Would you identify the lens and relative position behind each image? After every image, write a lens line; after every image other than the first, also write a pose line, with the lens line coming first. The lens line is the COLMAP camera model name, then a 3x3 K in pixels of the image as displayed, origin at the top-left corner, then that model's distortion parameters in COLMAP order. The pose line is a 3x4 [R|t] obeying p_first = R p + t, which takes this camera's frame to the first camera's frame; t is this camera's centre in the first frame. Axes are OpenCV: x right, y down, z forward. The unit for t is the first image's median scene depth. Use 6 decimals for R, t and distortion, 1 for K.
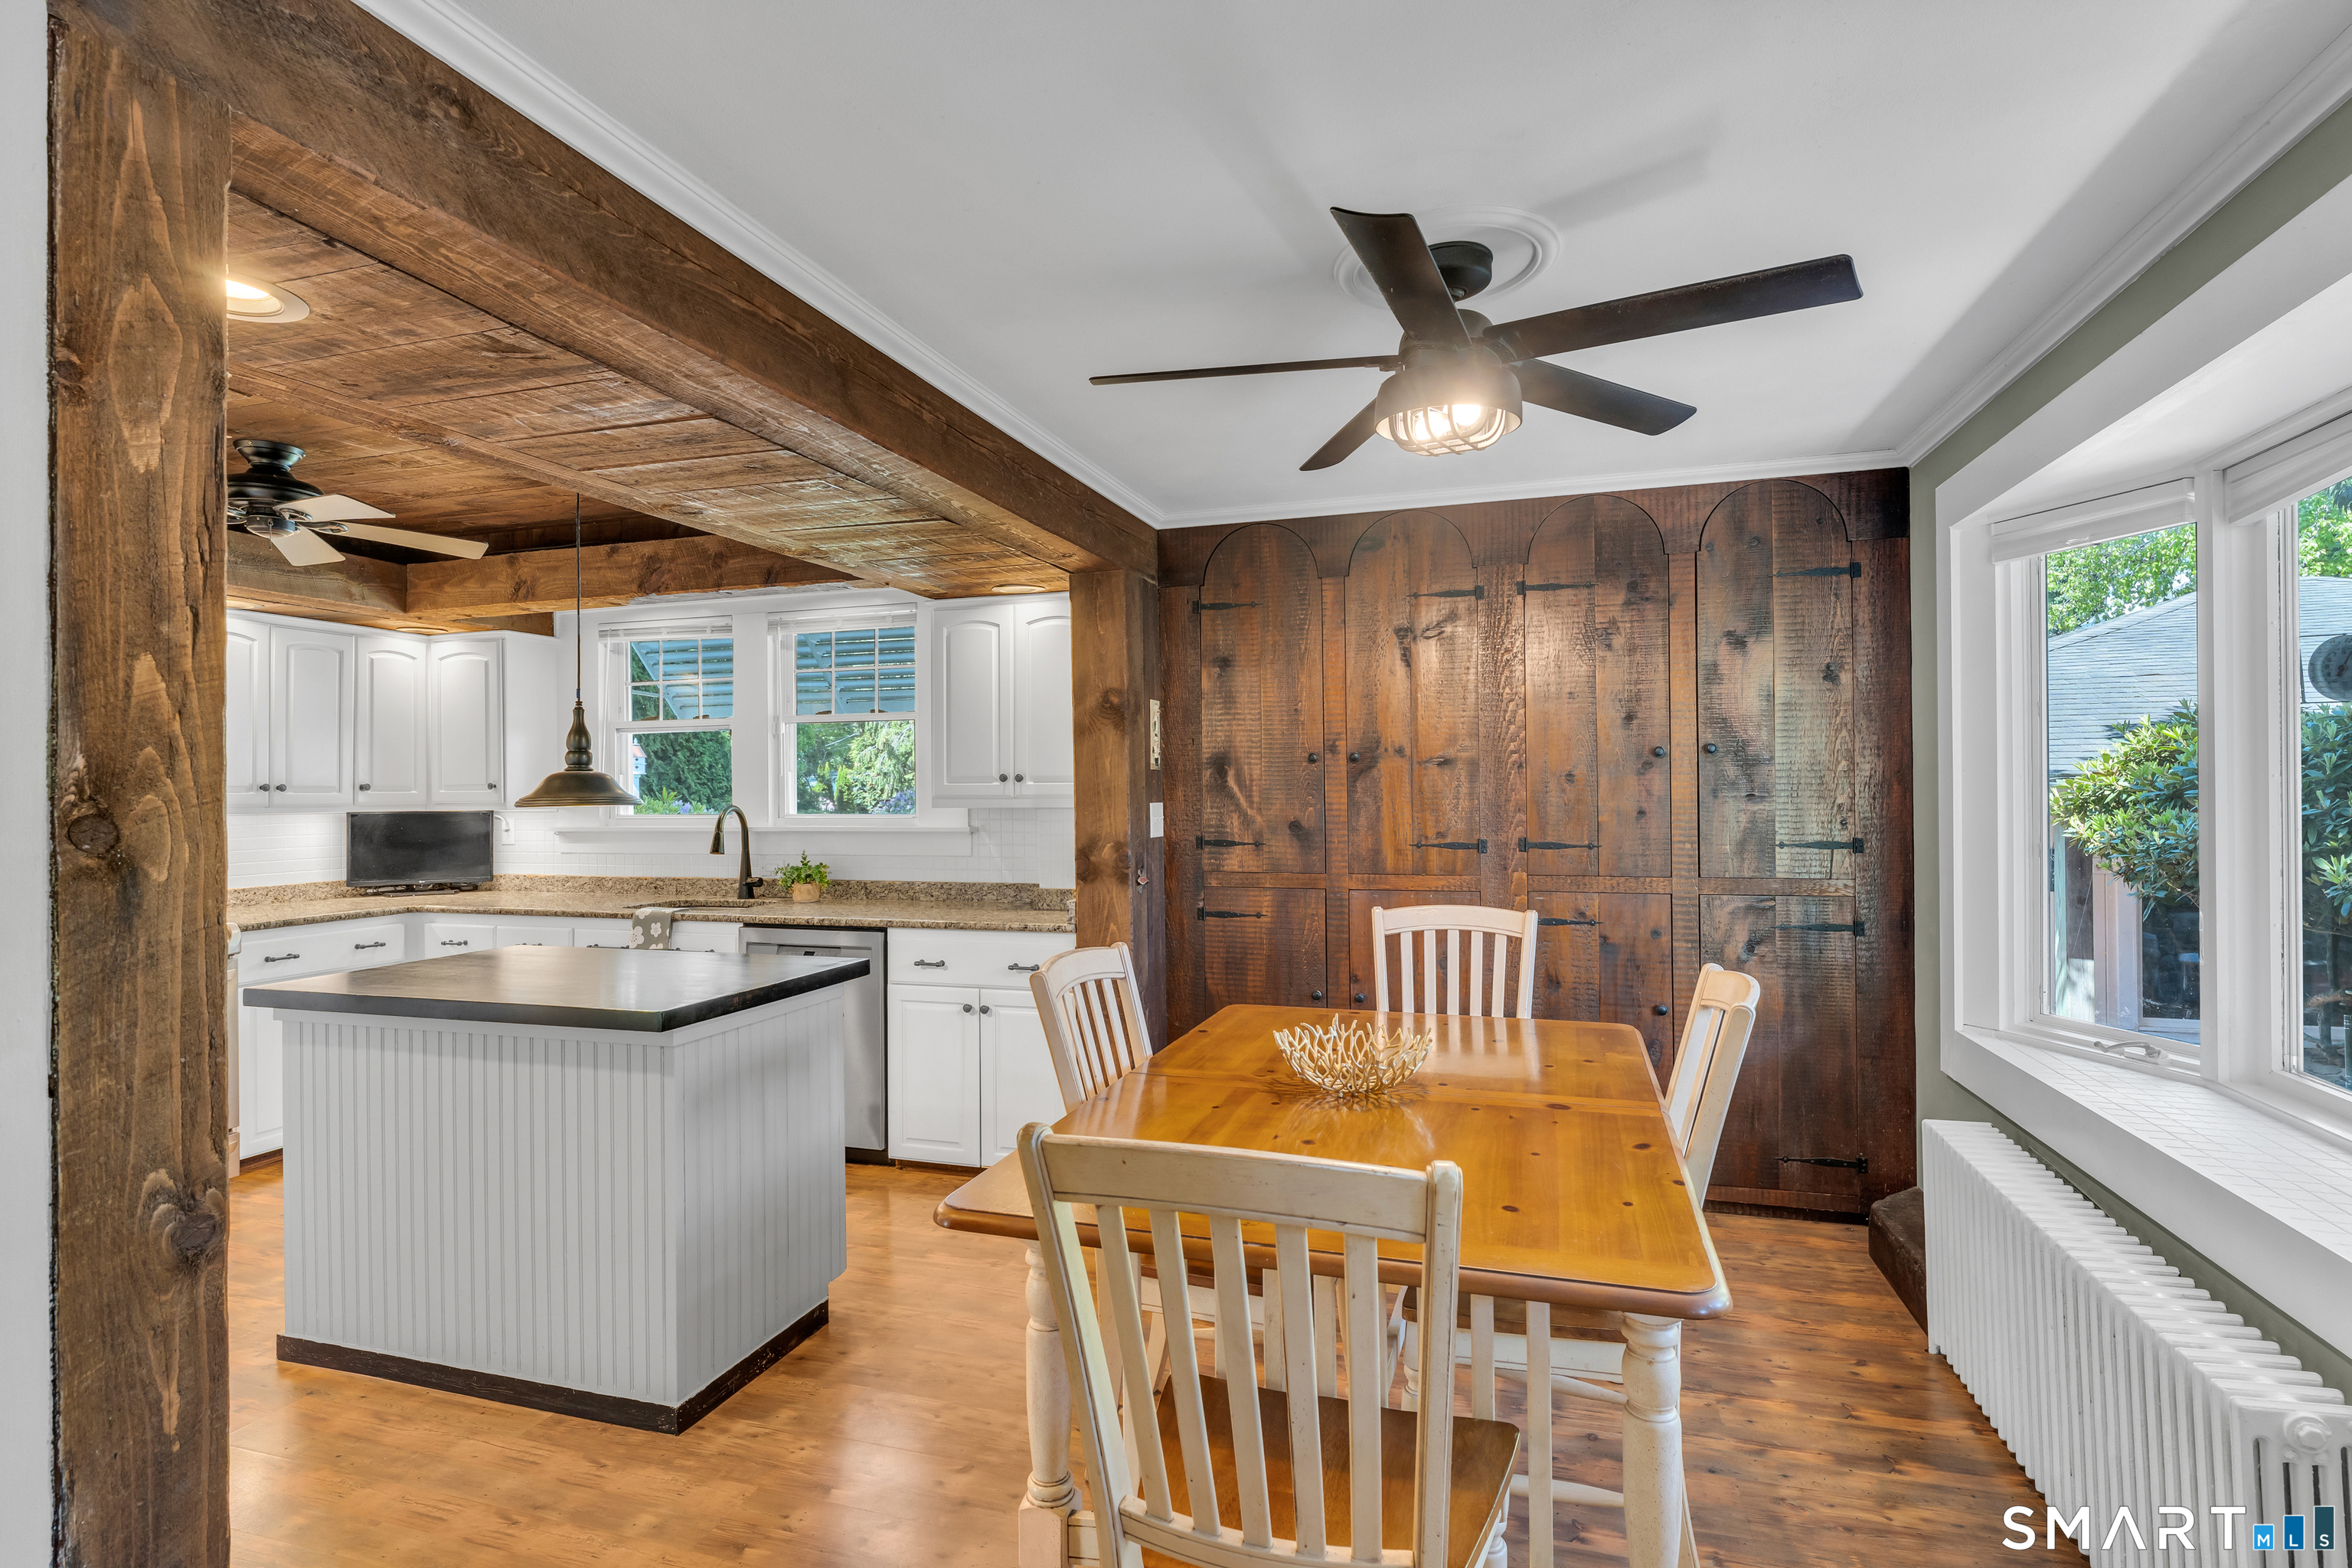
lens RADIAL K [[1154.7, 0, 1171.4], [0, 1154.7, 780.7], [0, 0, 1]] dist [0.000023, -0.000877]
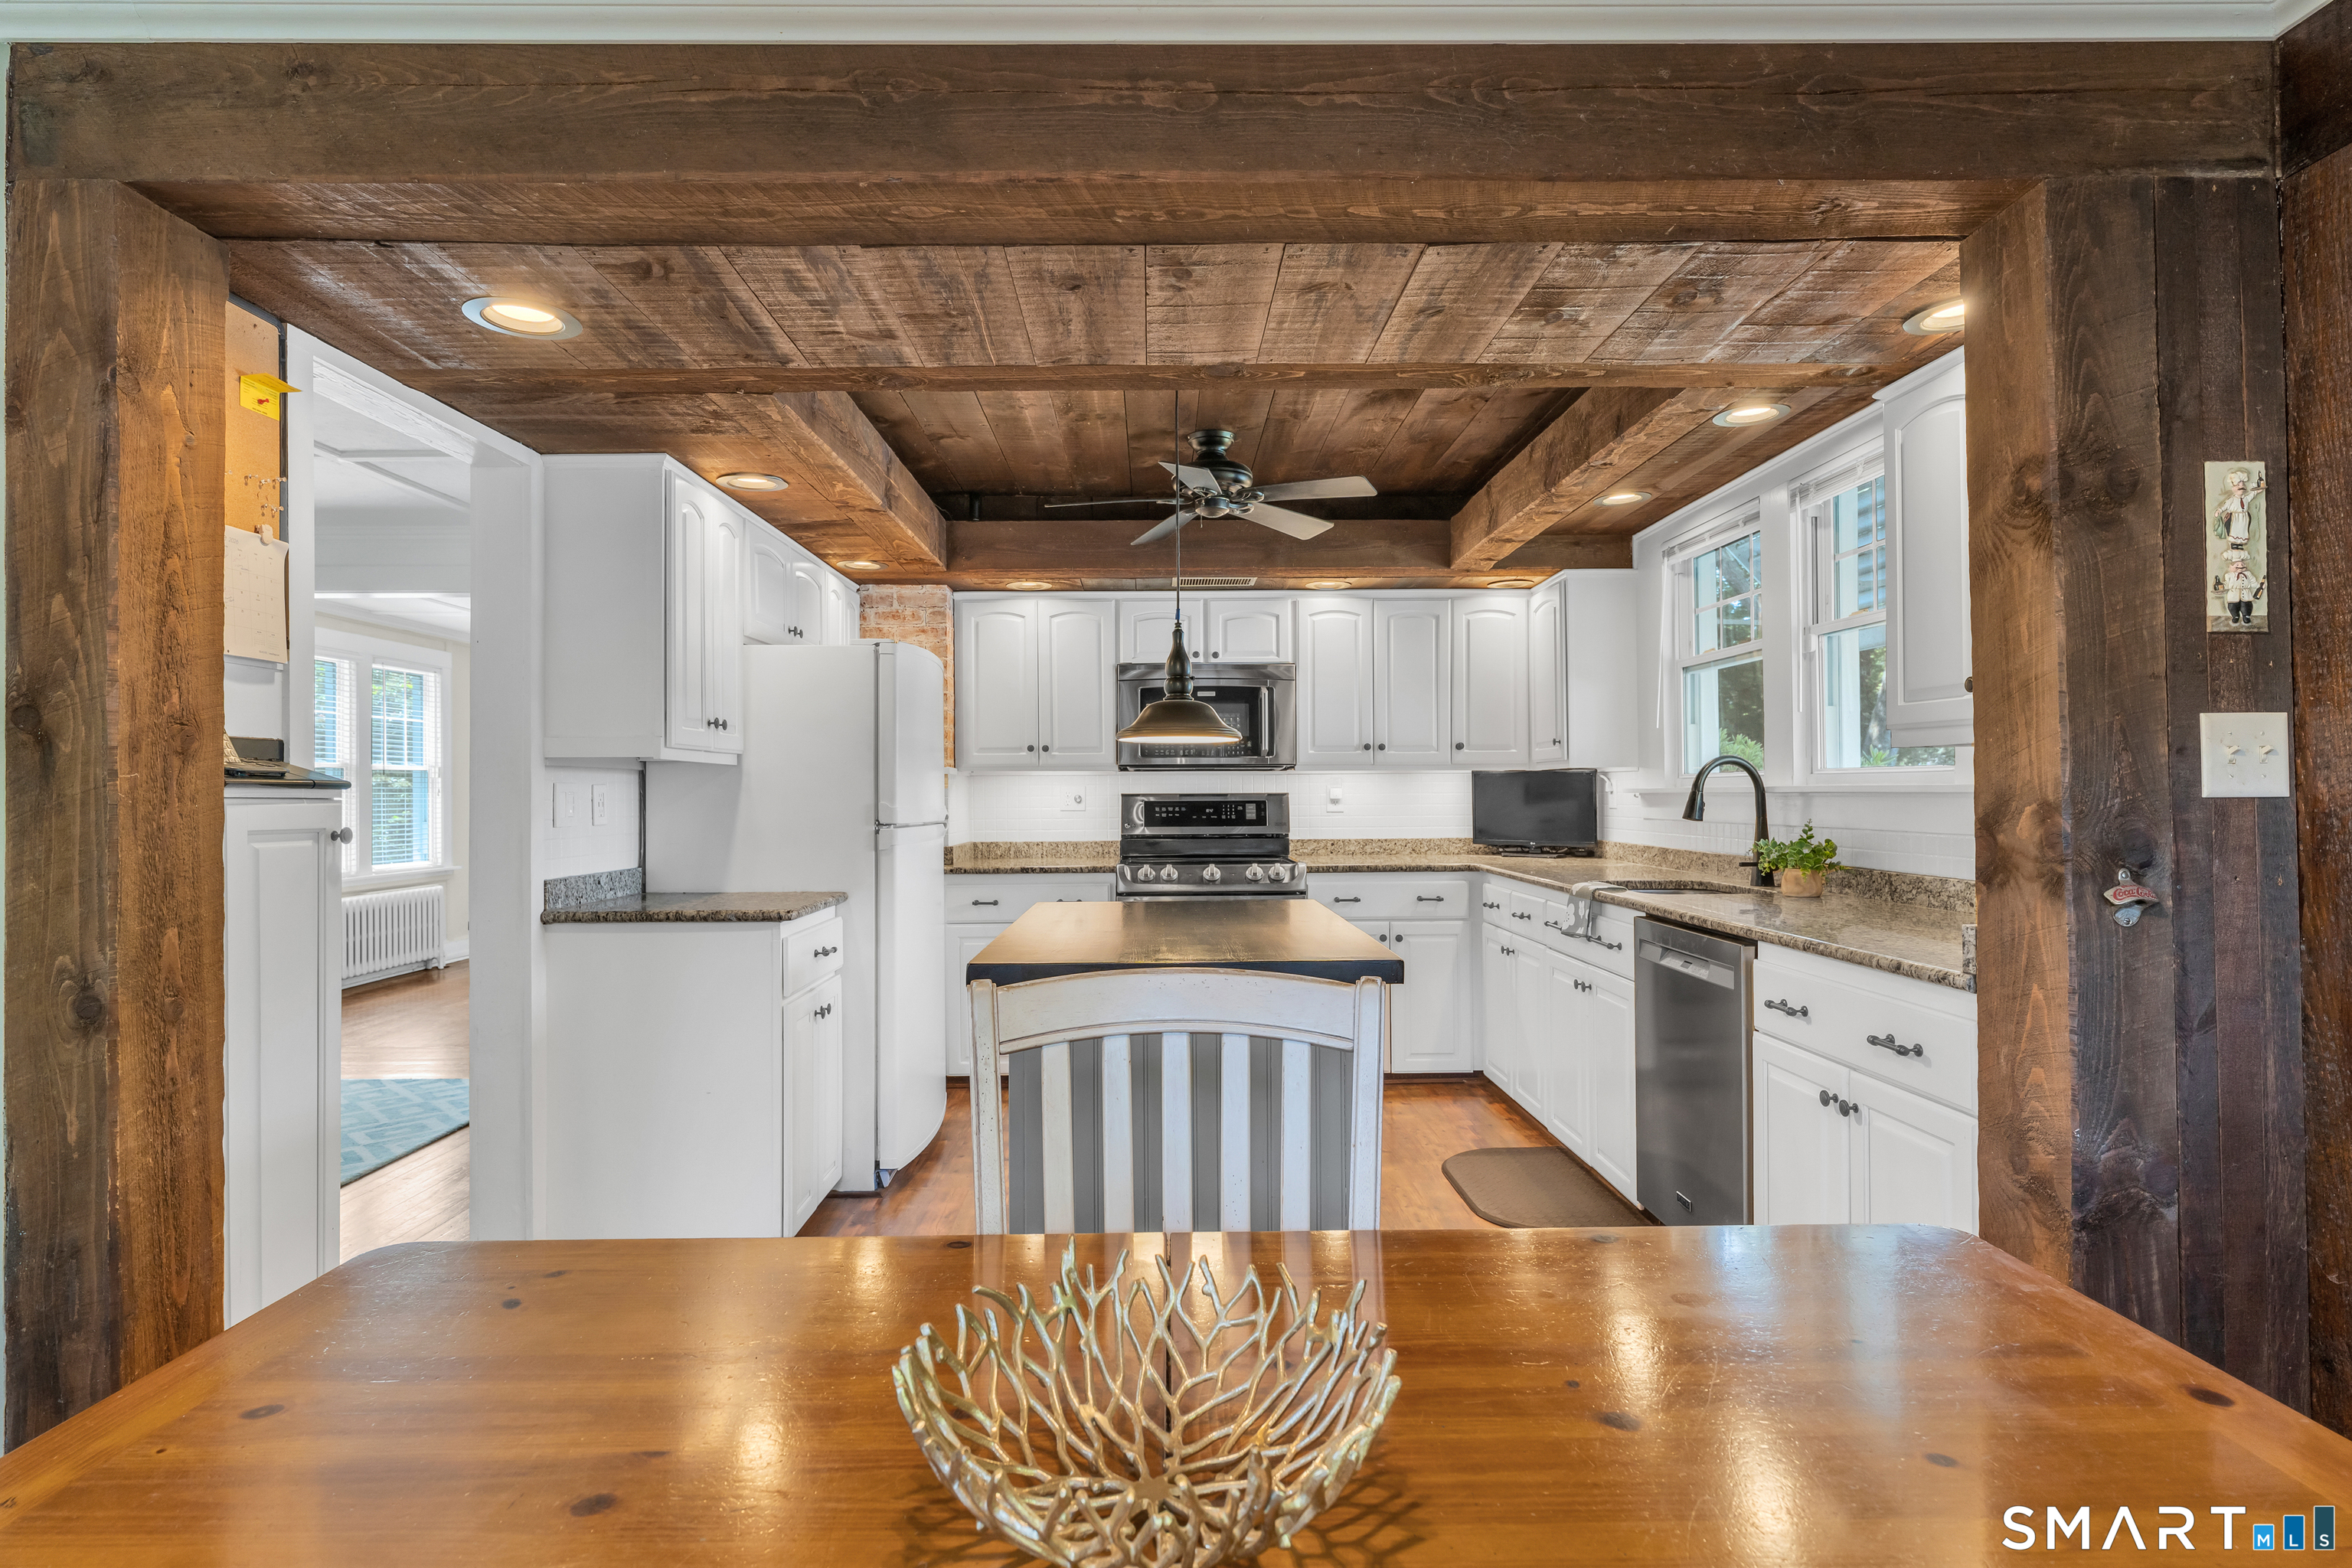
lens RADIAL K [[1191.3, 0, 1175.3], [0, 1191.3, 780.4], [0, 0, 1]] dist [-0.001604, -0.000563]
pose [[0.319869, -0.002279, -0.947459, 0.276878], [0.012090, 0.999926, 0.001677, 0.039730], [0.947385, -0.011991, 0.319873, 0.534161]]
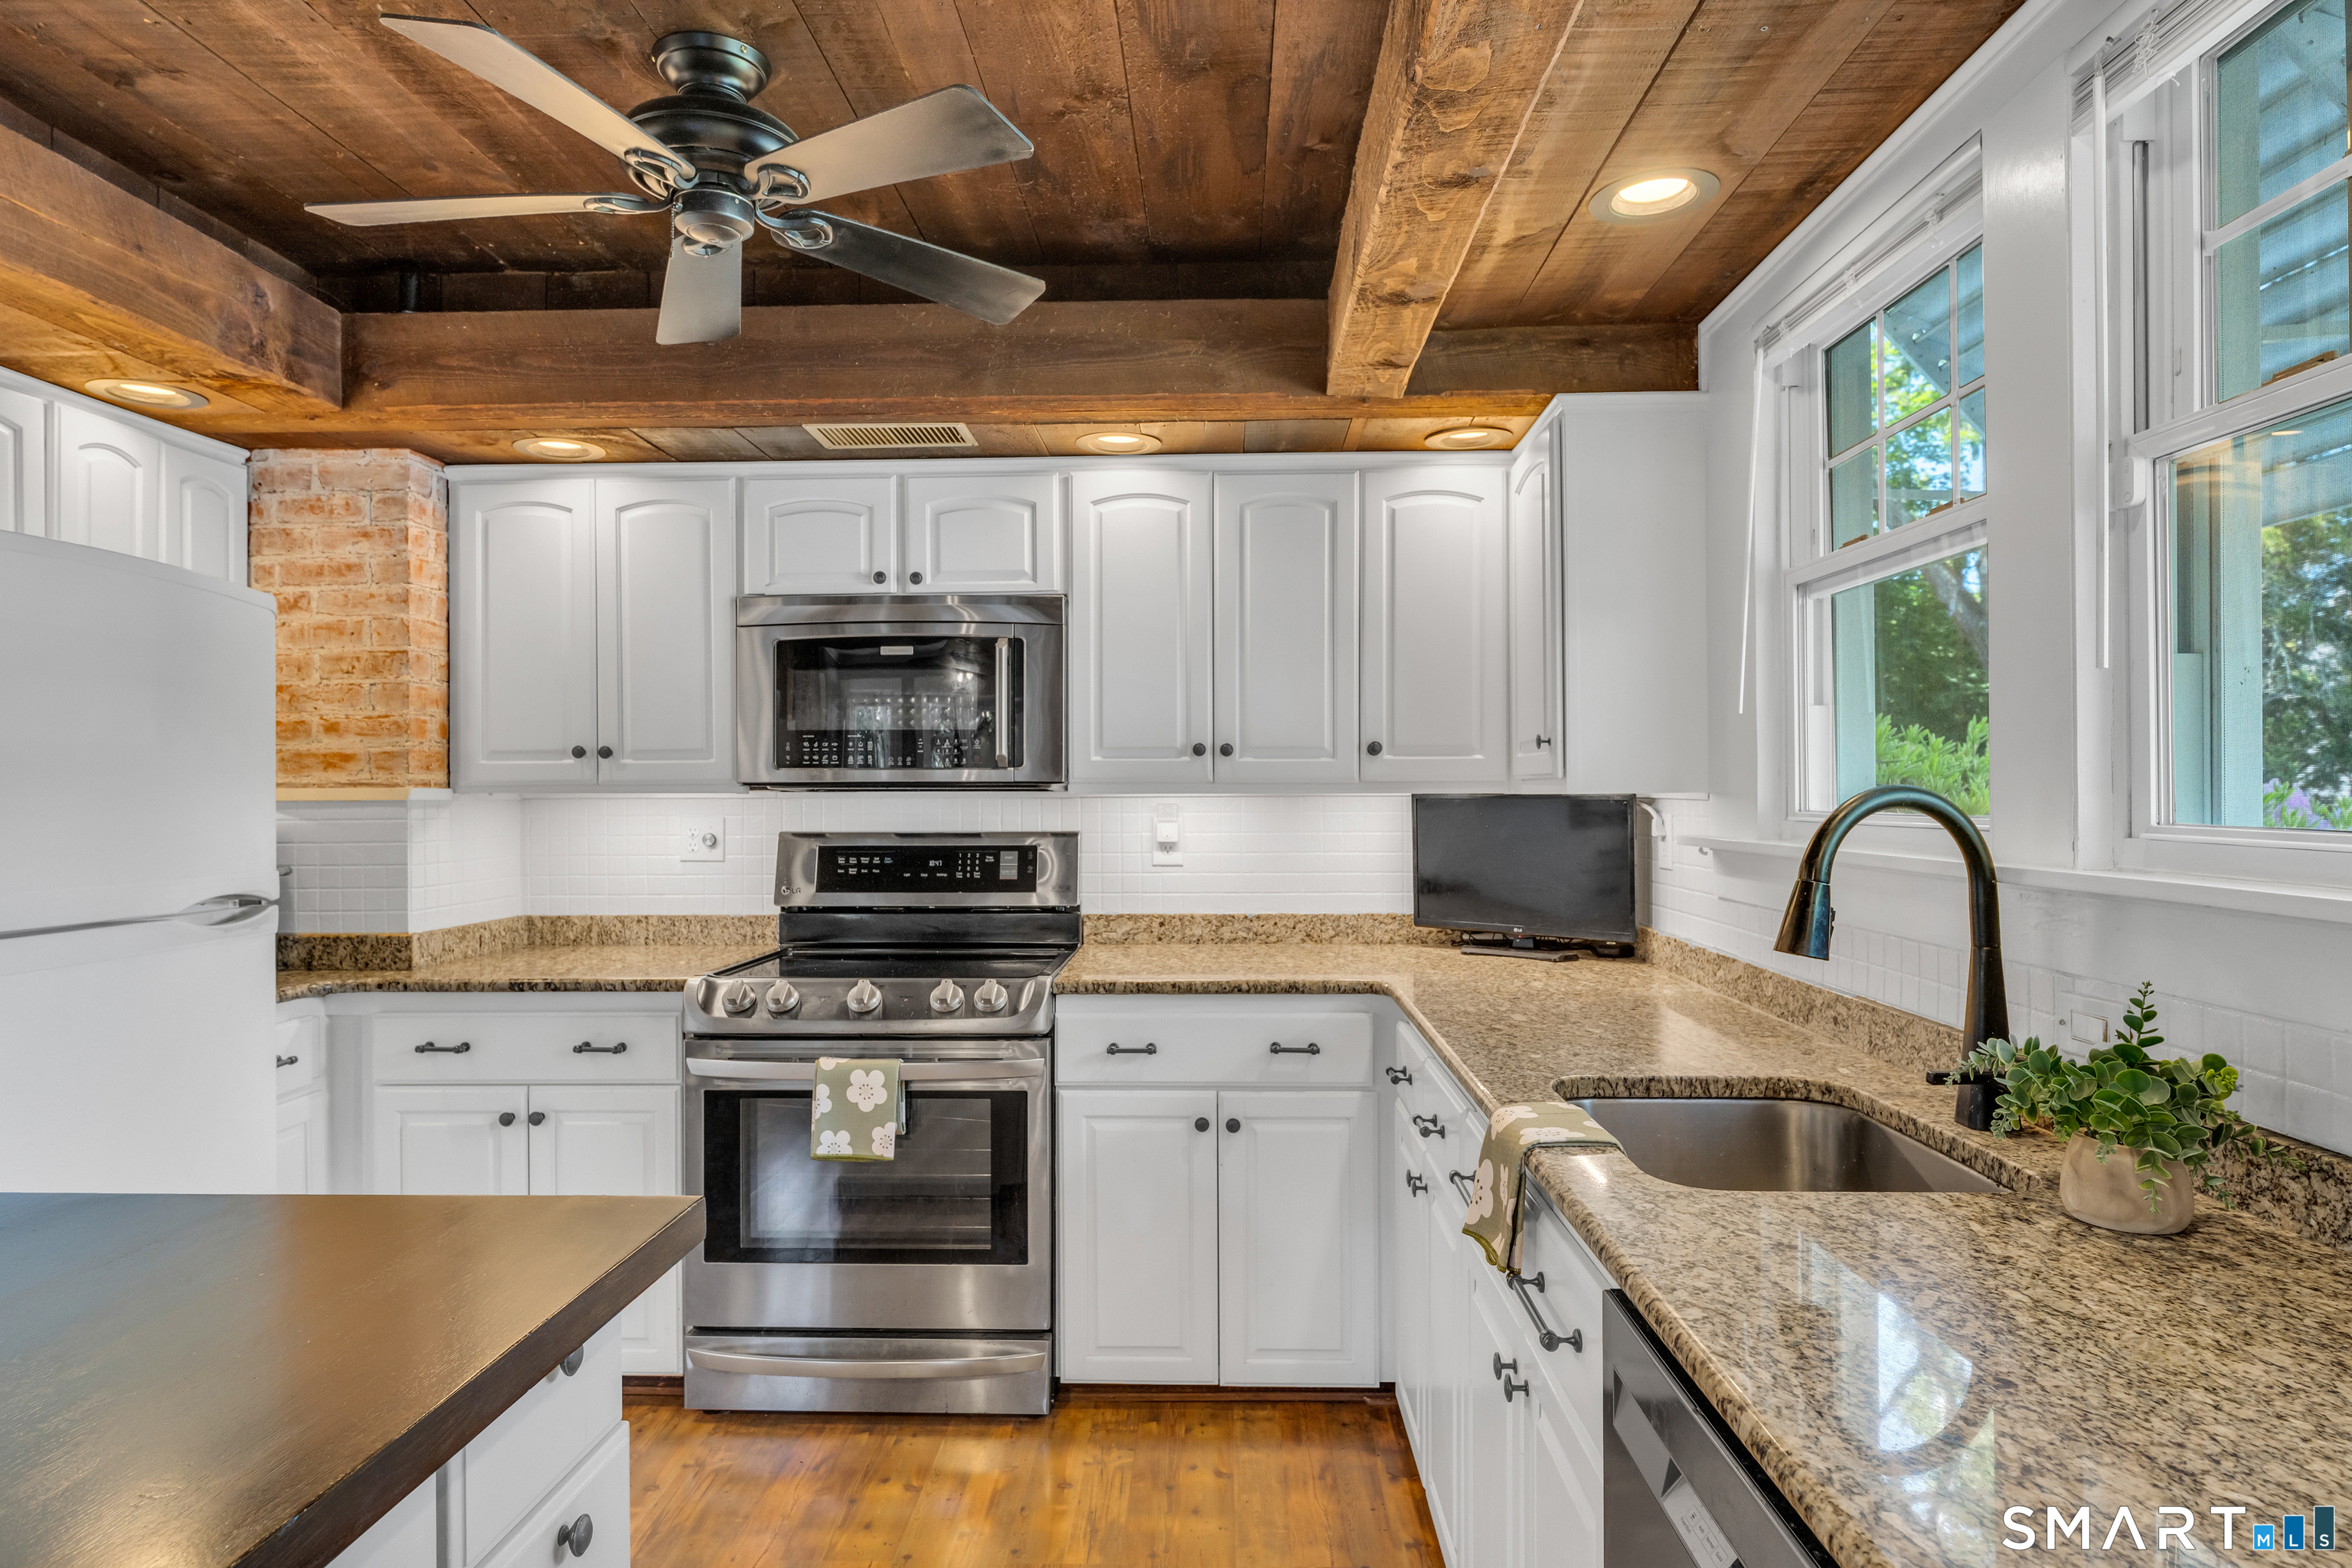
lens RADIAL K [[1359.2, 0, 1175.6], [0, 1359.2, 786.6], [0, 0, 1]] dist [-0.002386, -0.001231]
pose [[0.273749, 0.006846, -0.961777, -0.140352], [0.010266, 0.999897, 0.010040, 0.020757], [0.961746, -0.012622, 0.273651, 0.927409]]
